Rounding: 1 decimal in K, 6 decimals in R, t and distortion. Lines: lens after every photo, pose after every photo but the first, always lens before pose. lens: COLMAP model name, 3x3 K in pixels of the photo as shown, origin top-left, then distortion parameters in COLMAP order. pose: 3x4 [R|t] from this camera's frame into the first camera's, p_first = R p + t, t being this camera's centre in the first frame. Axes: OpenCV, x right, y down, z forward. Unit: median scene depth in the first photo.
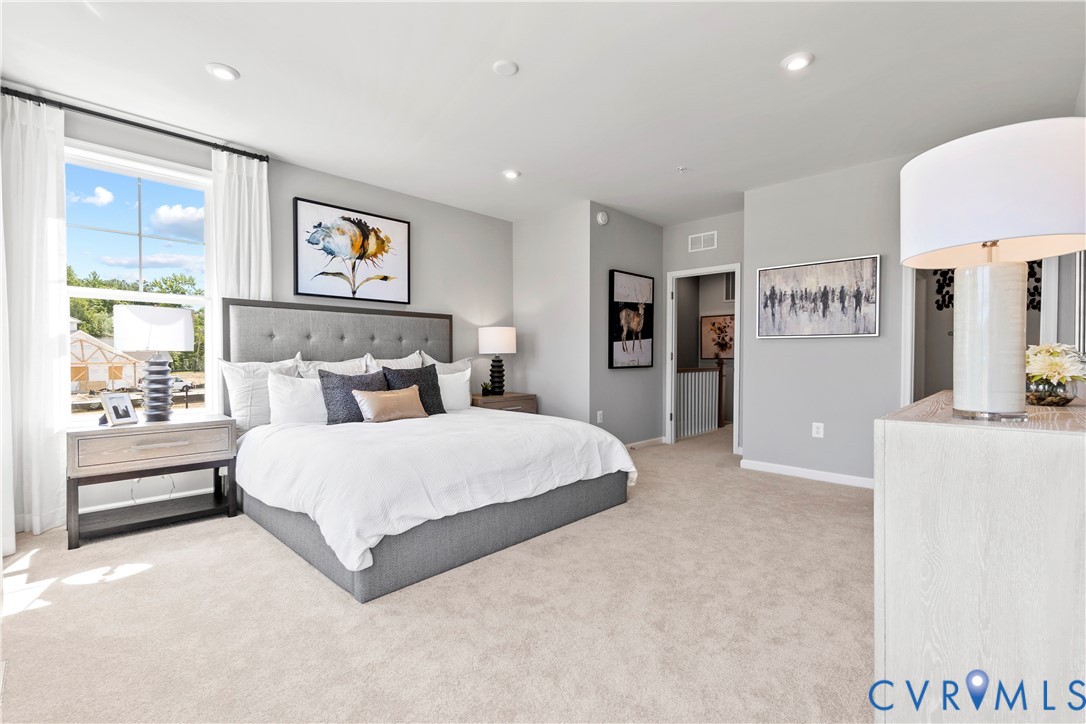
lens RADIAL K [[486.7, 0, 543.0], [0, 486.7, 362.0], [0, 0, 1]] dist [-0.000586, 0.000011]
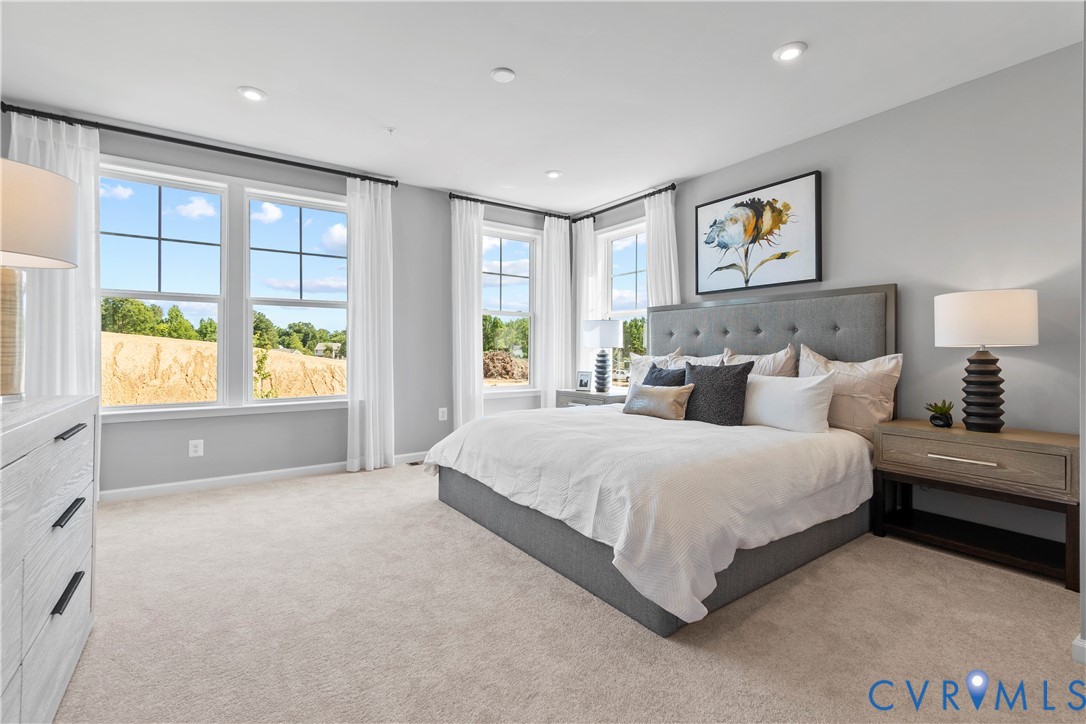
lens RADIAL K [[478.5, 0, 539.0], [0, 478.5, 348.5], [0, 0, 1]] dist [-0.001334, -0.000113]
pose [[-0.186963, -0.006407, -0.982346, 0.567980], [-0.014115, 0.999893, -0.003835, -0.008323], [0.982265, 0.013149, -0.187034, 0.792365]]
